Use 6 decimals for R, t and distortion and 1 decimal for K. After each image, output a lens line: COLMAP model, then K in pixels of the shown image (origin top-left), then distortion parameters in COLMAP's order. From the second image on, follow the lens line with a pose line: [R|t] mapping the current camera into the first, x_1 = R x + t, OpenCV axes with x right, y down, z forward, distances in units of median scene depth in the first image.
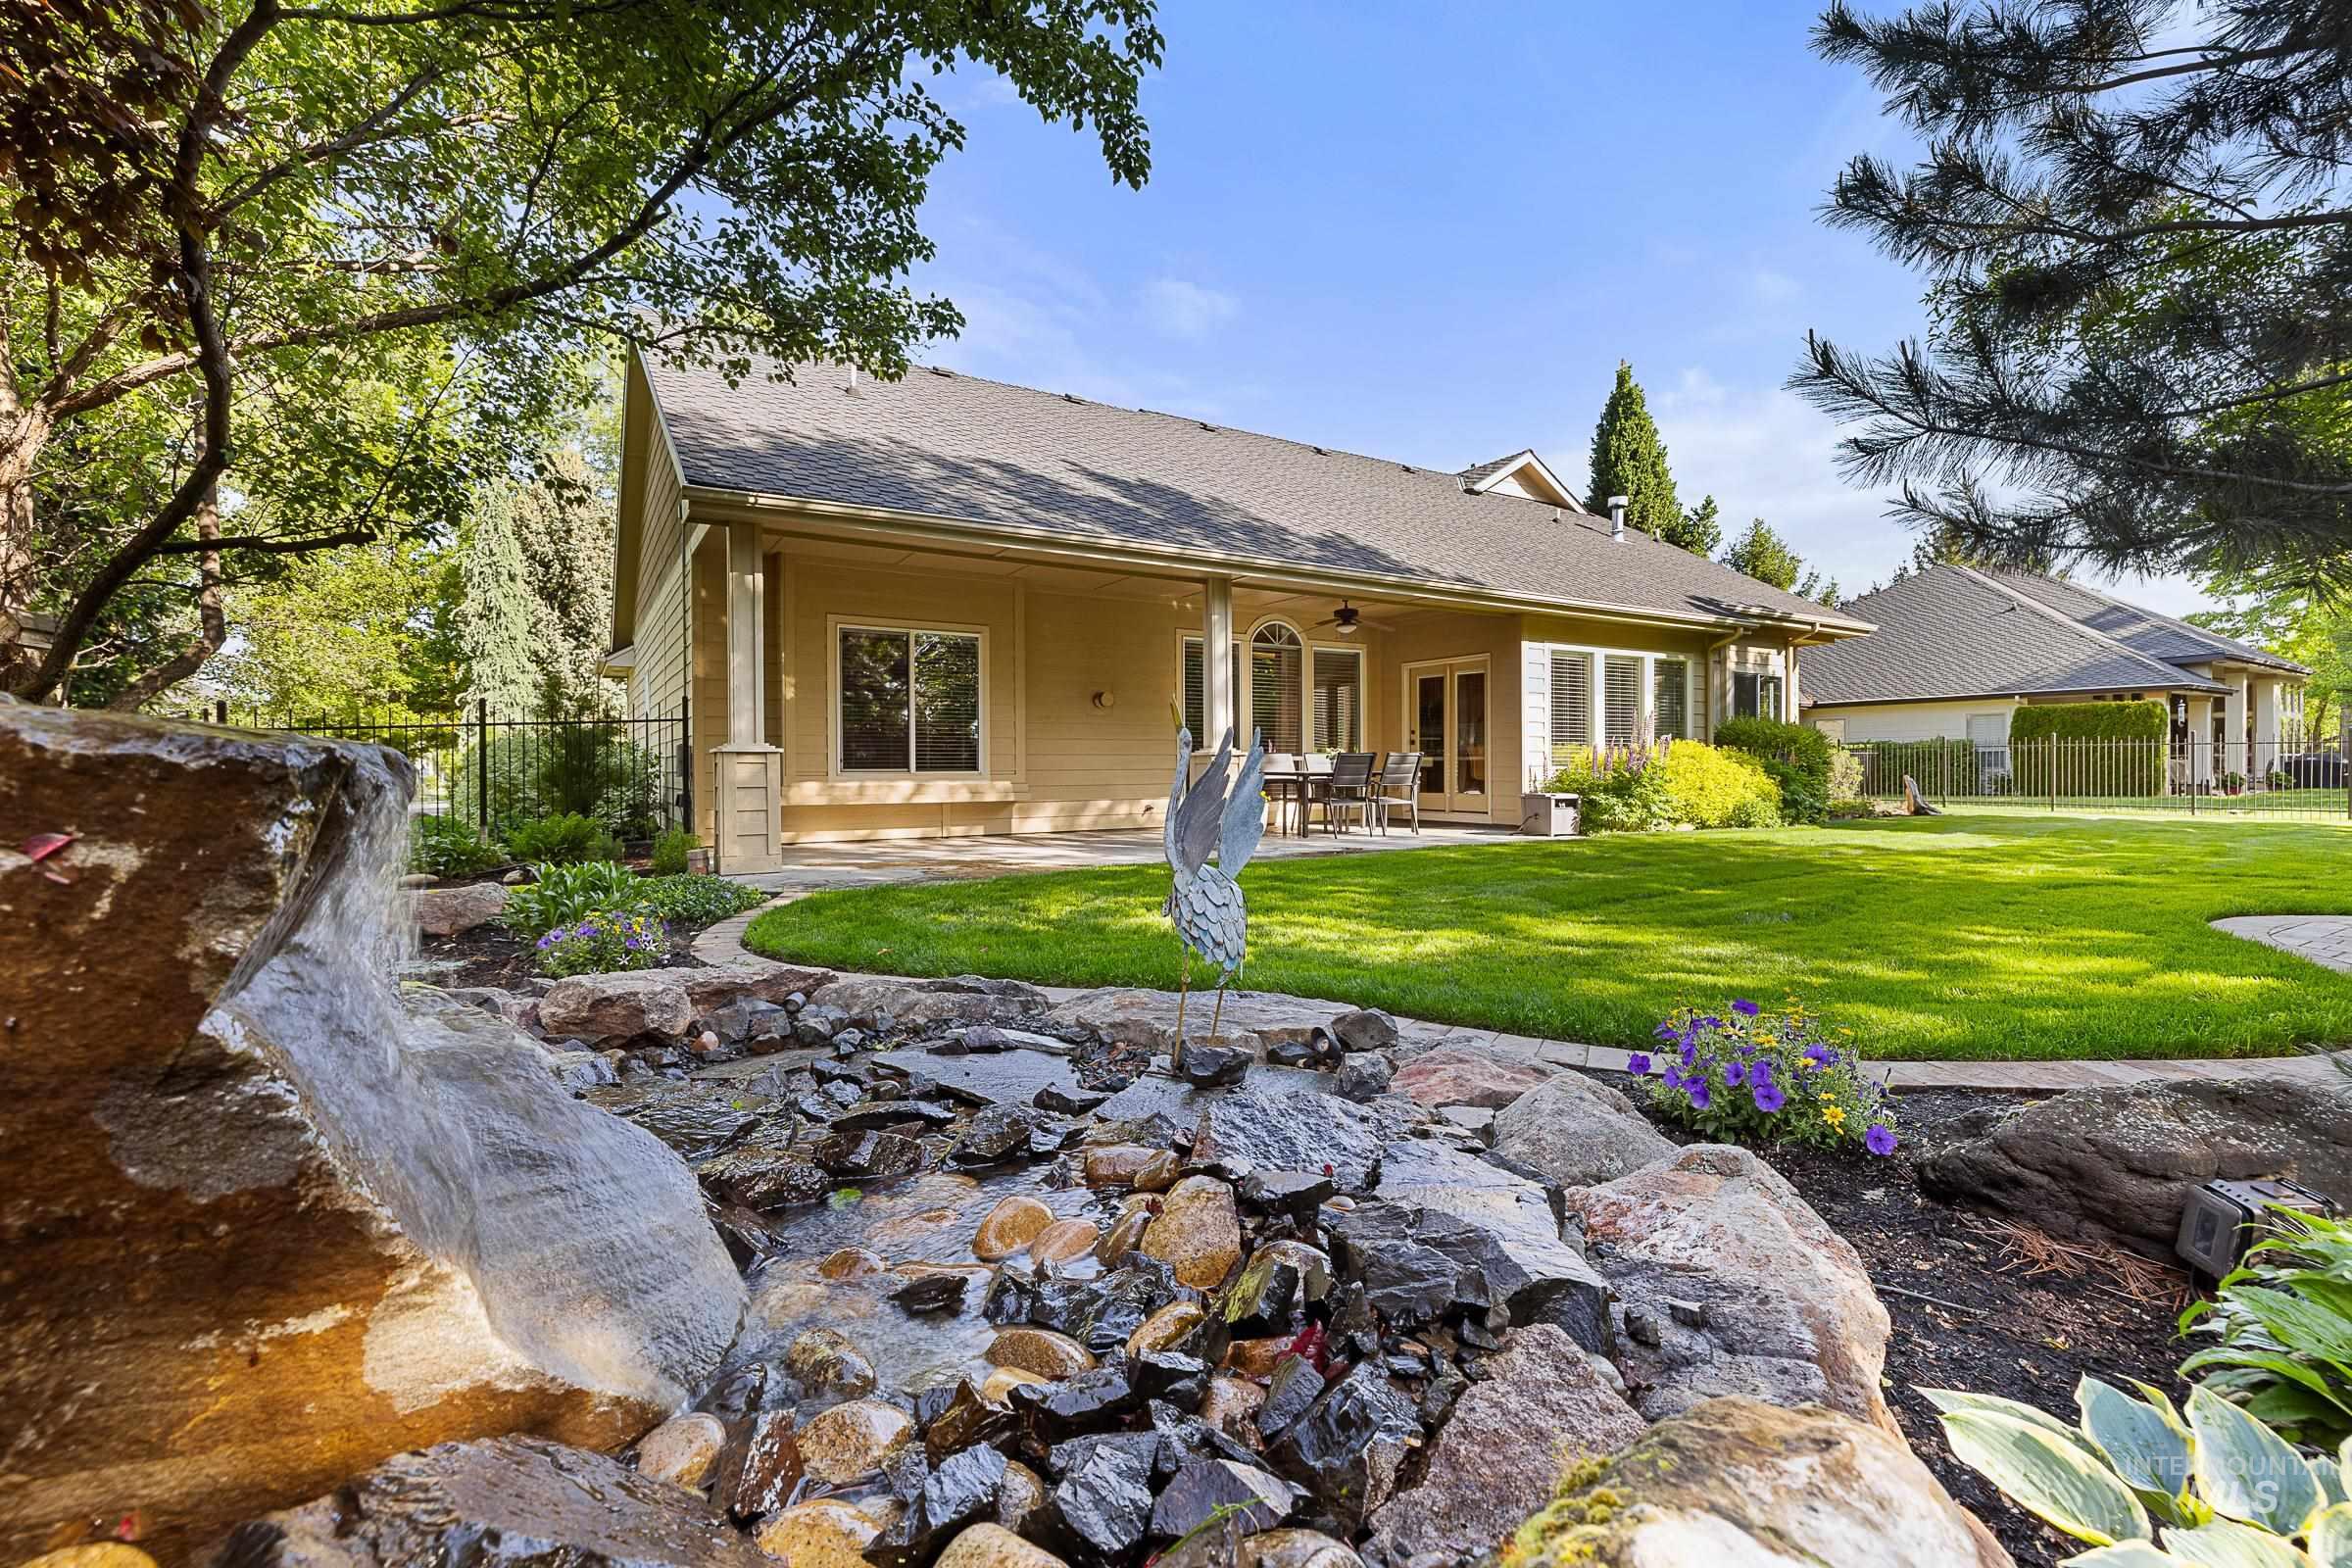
lens RADIAL K [[1016.2, 0, 1169.5], [0, 1016.2, 768.9], [0, 0, 1]] dist [0.003591, 0.000469]
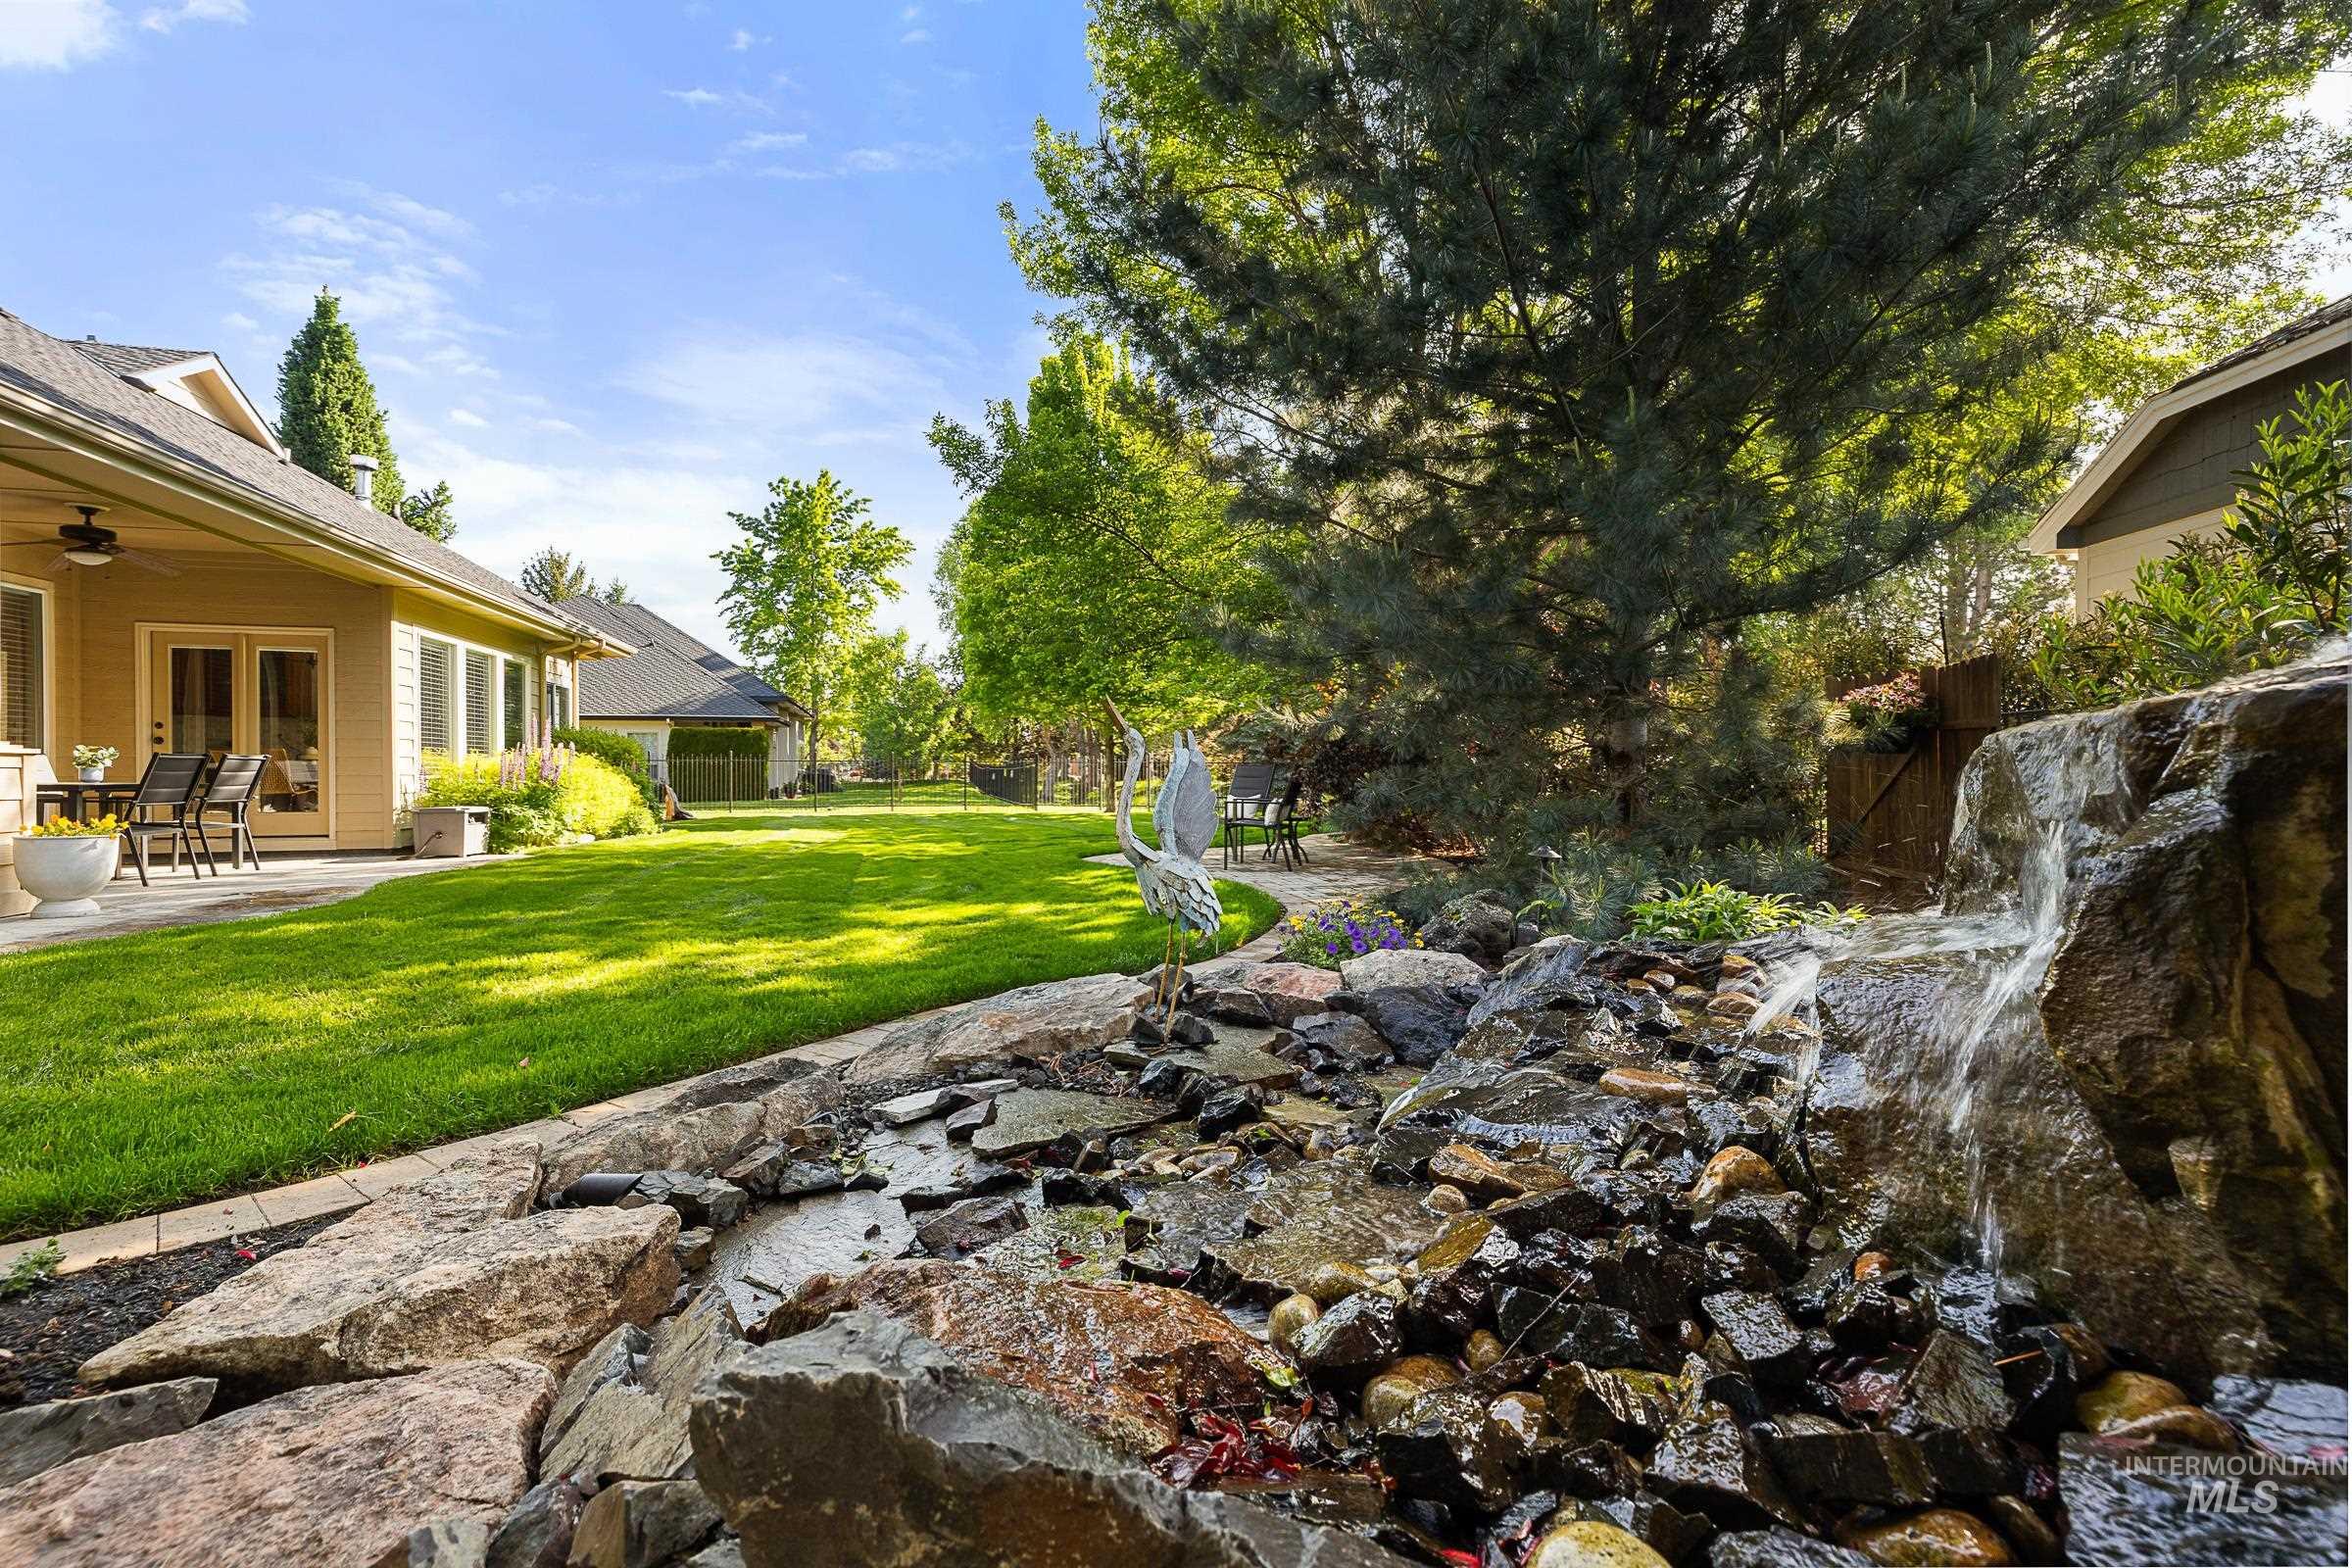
lens RADIAL K [[1016.2, 0, 1168.4], [0, 1016.2, 770.4], [0, 0, 1]] dist [0.003591, 0.000469]
pose [[0.282493, 0.008471, 0.959232, -0.239515], [0.002793, 0.999950, -0.009653, 0.003069], [-0.959265, 0.005406, 0.282455, 0.170757]]
